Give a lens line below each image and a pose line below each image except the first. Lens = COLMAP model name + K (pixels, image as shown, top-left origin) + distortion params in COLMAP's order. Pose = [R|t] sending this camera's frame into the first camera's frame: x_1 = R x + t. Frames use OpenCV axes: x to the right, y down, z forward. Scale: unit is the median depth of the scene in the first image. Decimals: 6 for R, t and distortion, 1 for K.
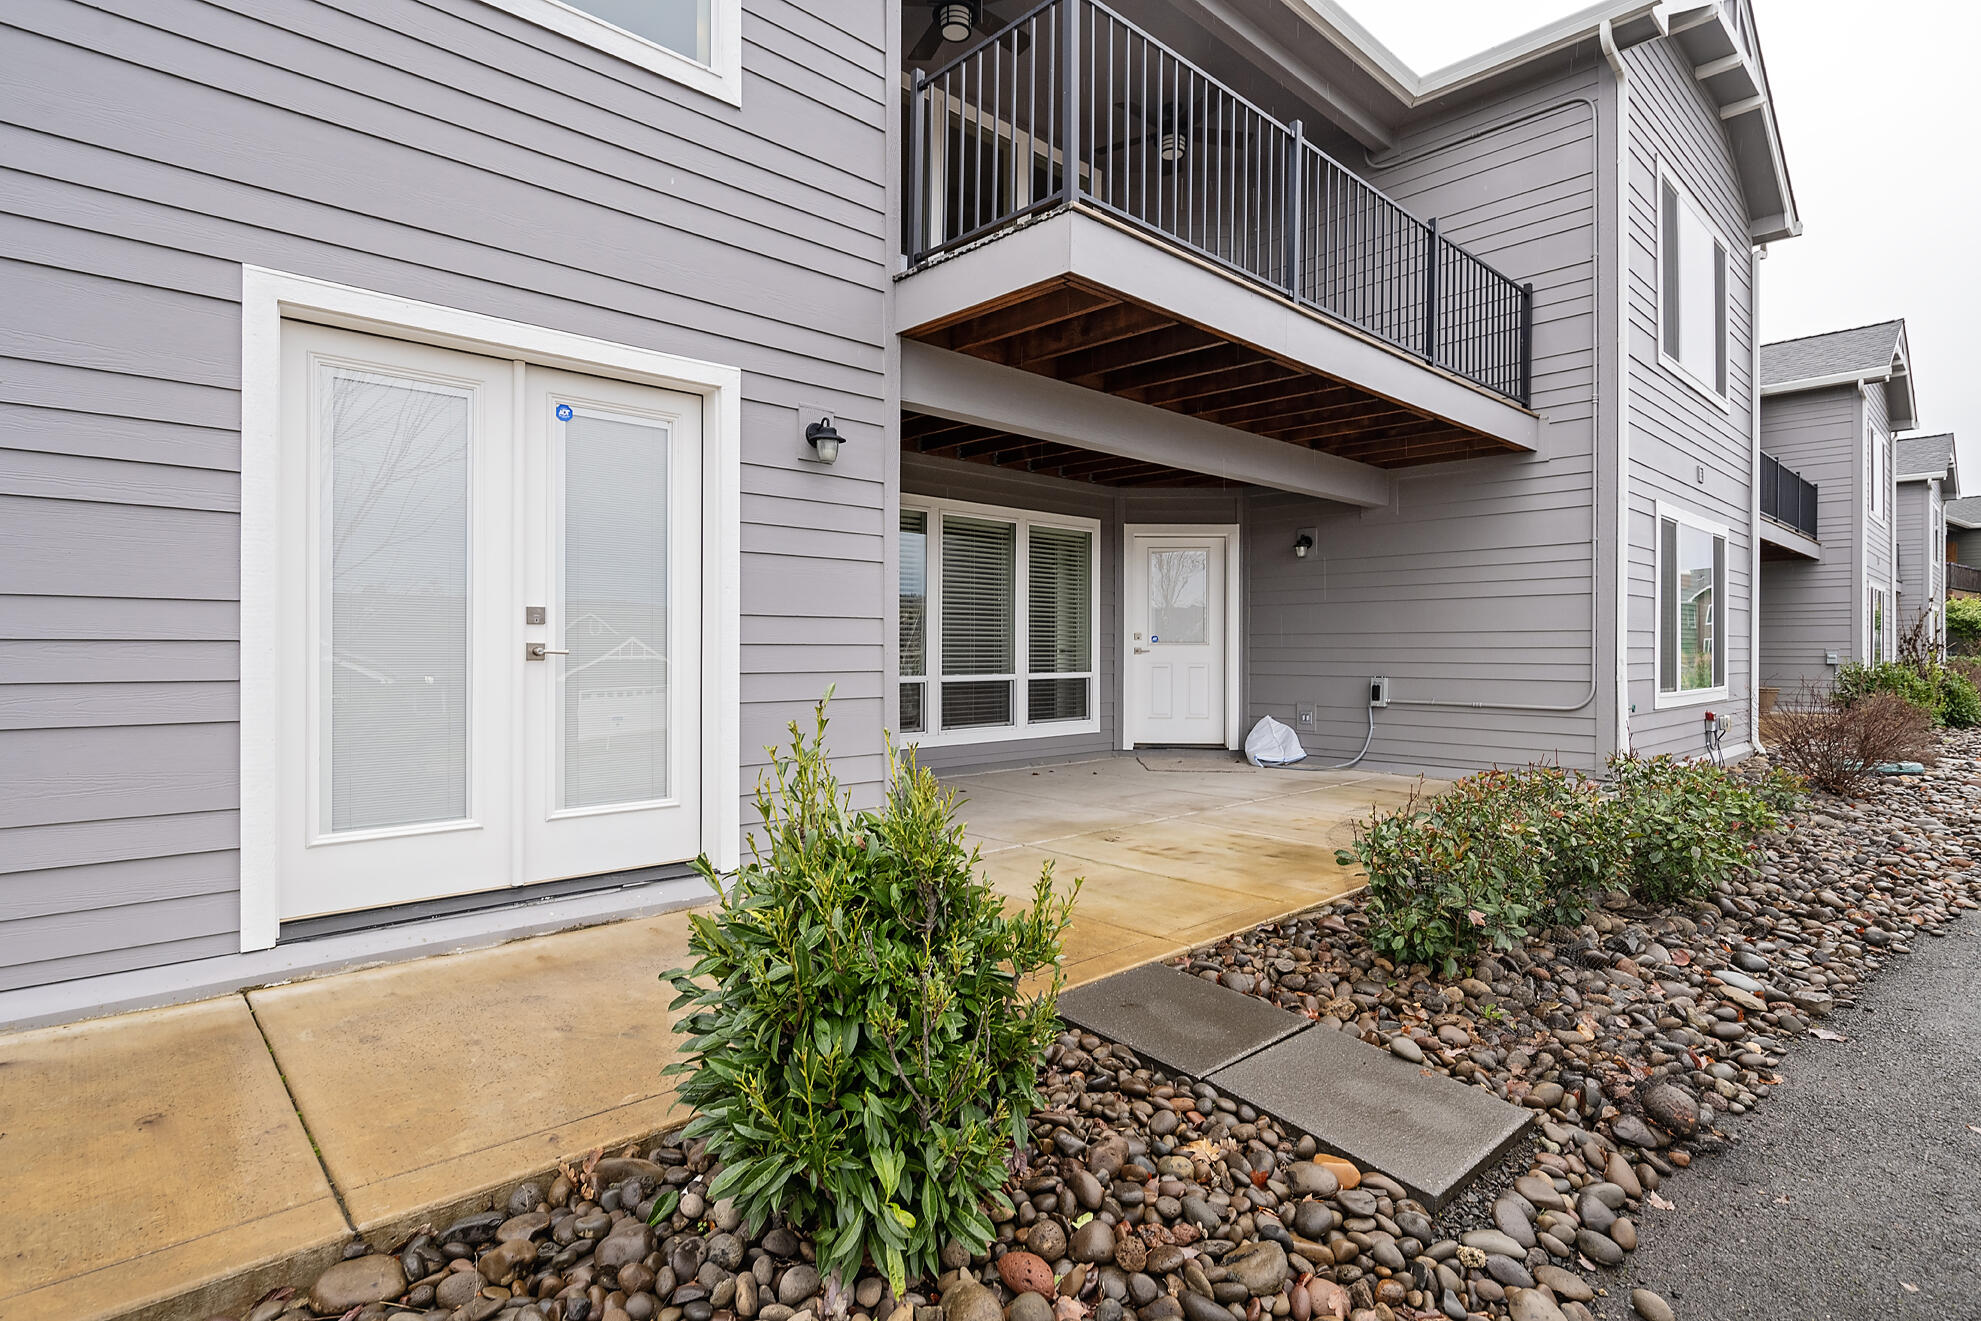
lens RADIAL K [[1022.6, 0, 998.8], [0, 1022.6, 659.8], [0, 0, 1]] dist [-0.003455, 0.000109]
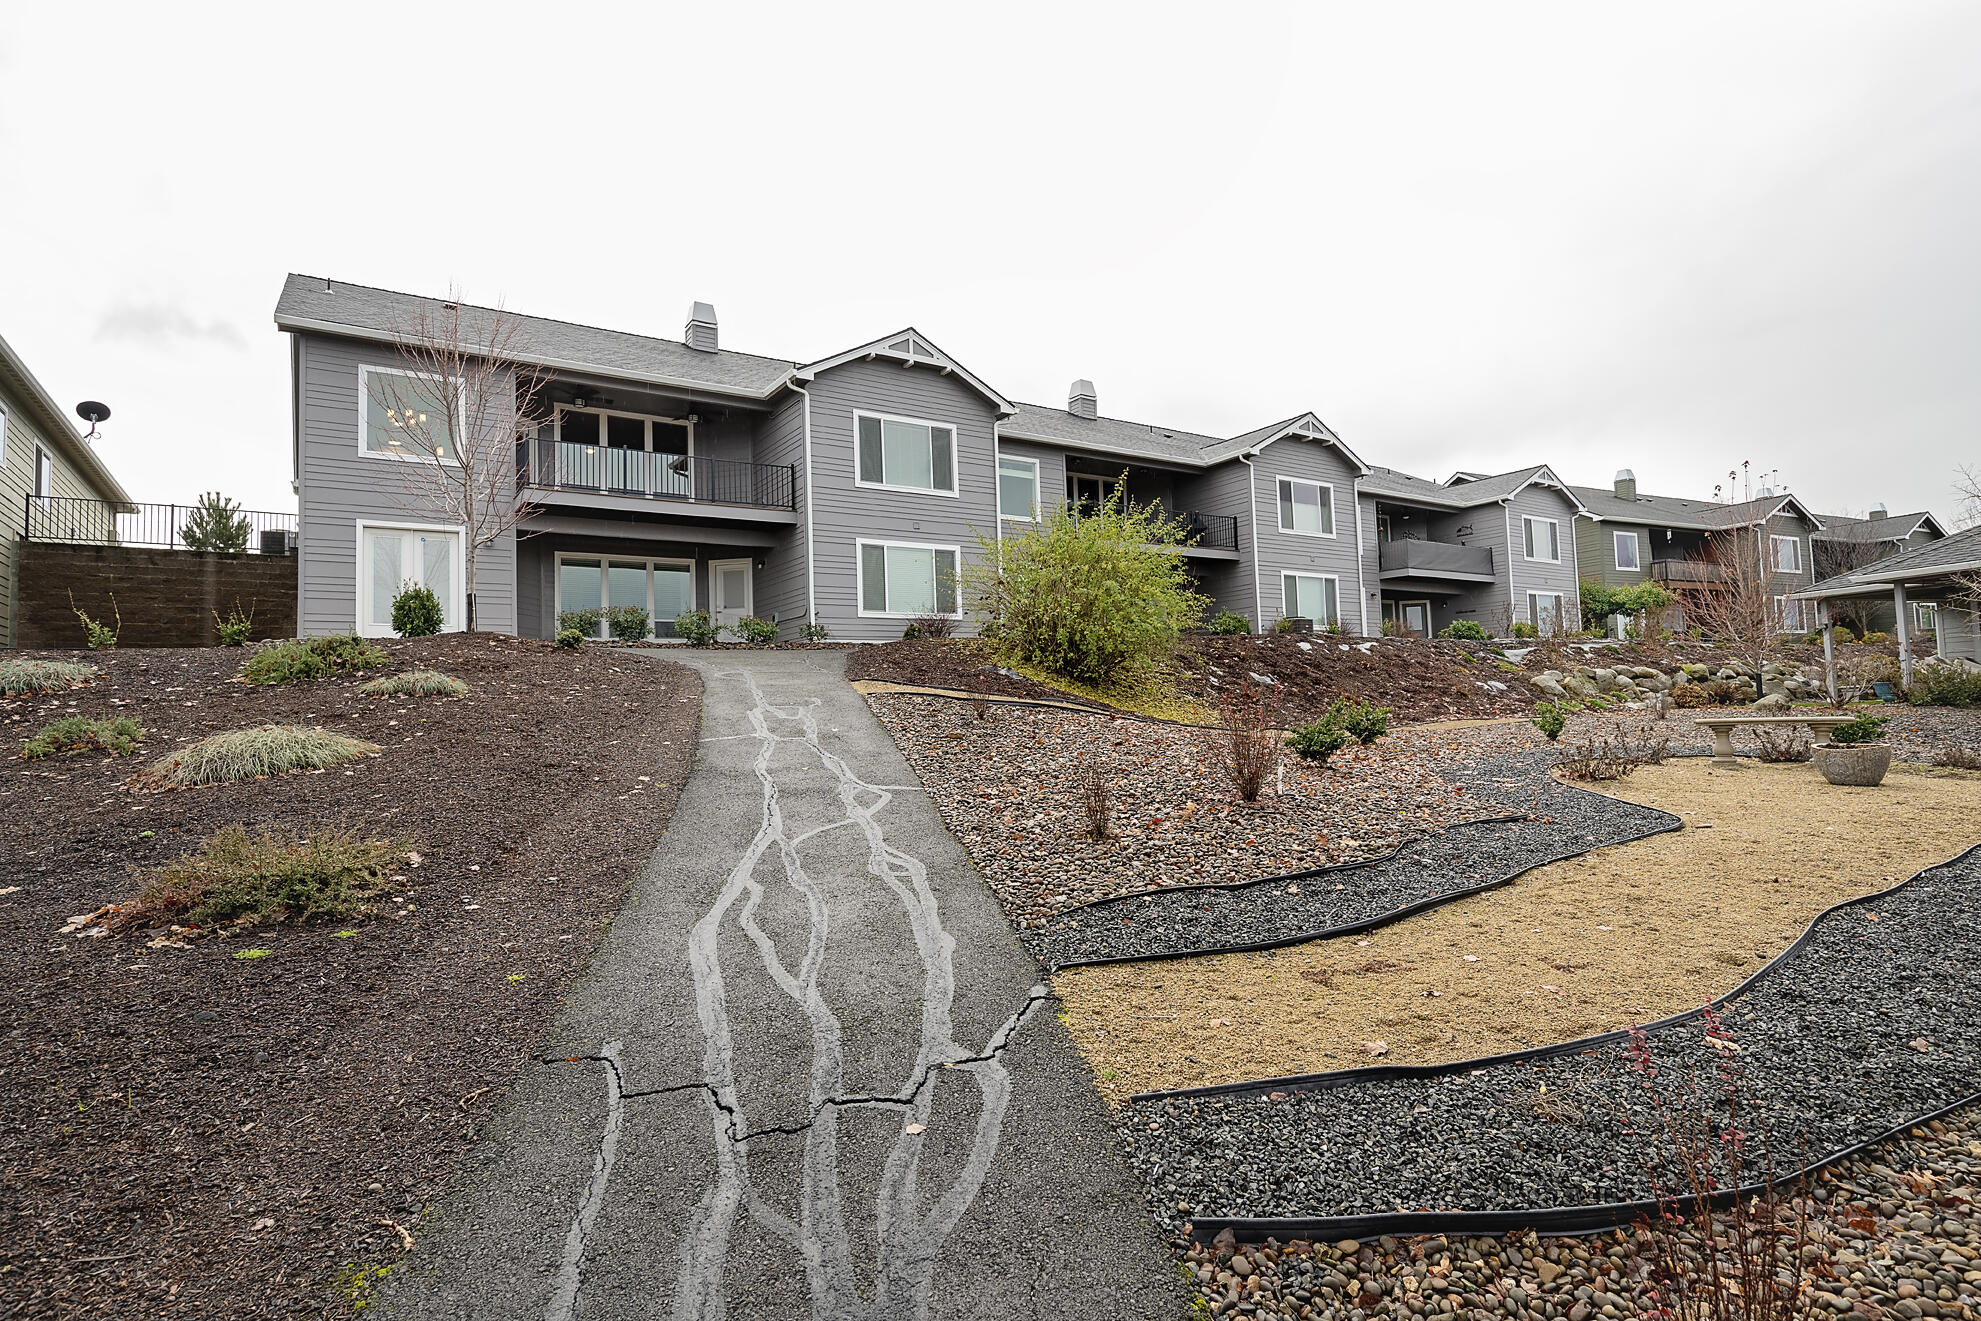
lens RADIAL K [[1060.9, 0, 990.5], [0, 1060.9, 660.5], [0, 0, 1]] dist [0.000363, 0.000840]
pose [[0.980657, -0.042466, -0.191071, 1.344072], [0.029951, 0.997241, -0.067920, 0.318438], [0.193428, 0.060884, 0.979224, -1.430835]]
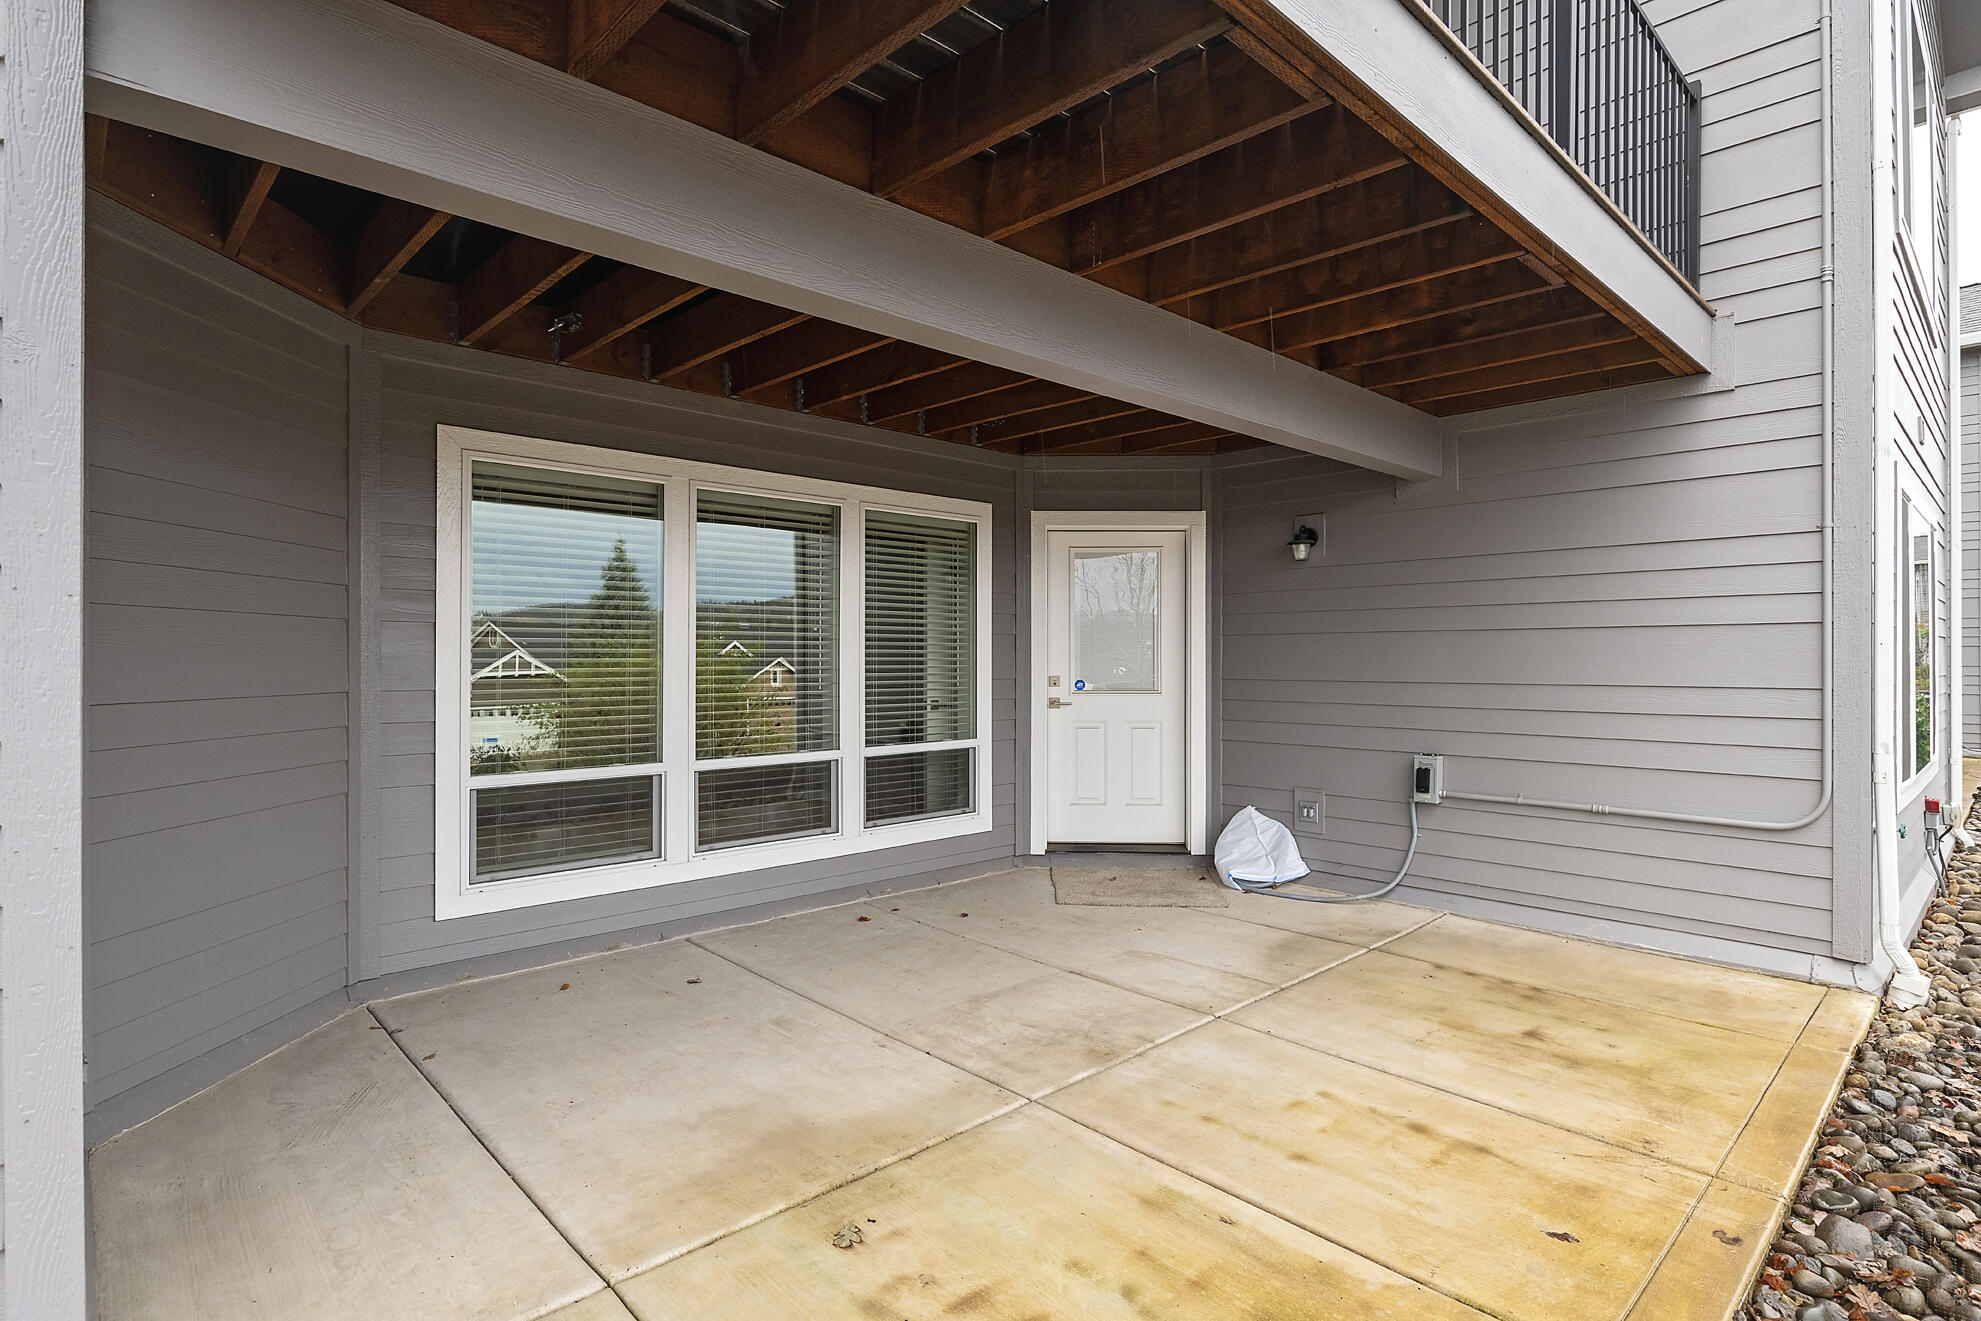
lens RADIAL K [[1022.6, 0, 998.8], [0, 1022.6, 659.8], [0, 0, 1]] dist [-0.003455, 0.000109]
pose [[0.999990, -0.001702, 0.004038, 0.106009], [0.001738, 0.999959, -0.008894, -0.033580], [-0.004022, 0.008901, 0.999952, 0.366906]]
